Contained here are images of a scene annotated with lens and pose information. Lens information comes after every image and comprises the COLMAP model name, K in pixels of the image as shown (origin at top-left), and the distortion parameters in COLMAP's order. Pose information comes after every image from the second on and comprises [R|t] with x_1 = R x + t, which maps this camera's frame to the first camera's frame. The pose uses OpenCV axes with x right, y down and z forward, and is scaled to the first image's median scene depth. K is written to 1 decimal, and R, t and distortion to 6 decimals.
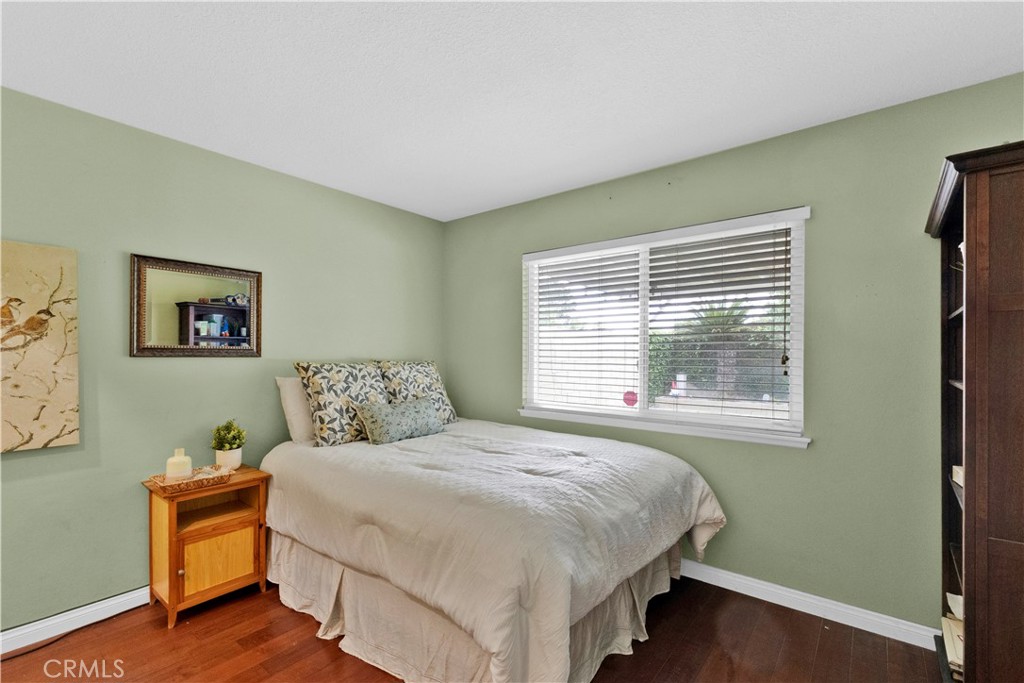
lens RADIAL K [[456.7, 0, 512.0], [0, 456.7, 341.5], [0, 0, 1]] dist [0.000374, -0.000064]
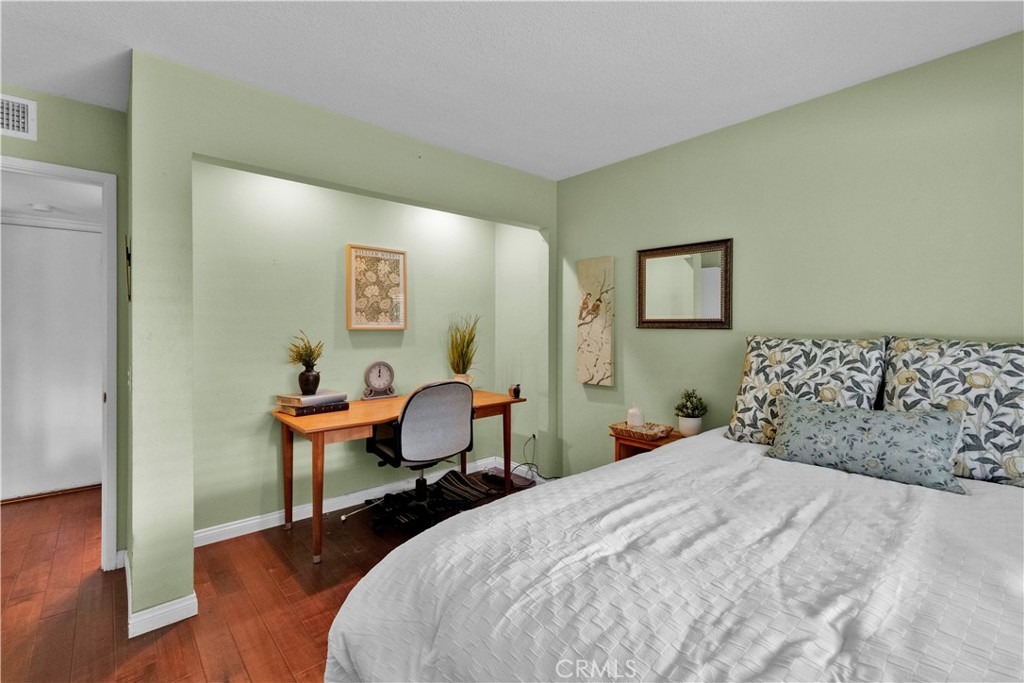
lens RADIAL K [[444.5, 0, 512.8], [0, 444.5, 325.6], [0, 0, 1]] dist [-0.000174, -0.000025]
pose [[-0.156668, -0.005265, -0.987637, 0.423339], [0.023932, 0.999672, -0.009125, 0.024220], [0.987361, -0.025066, -0.156490, 0.715426]]
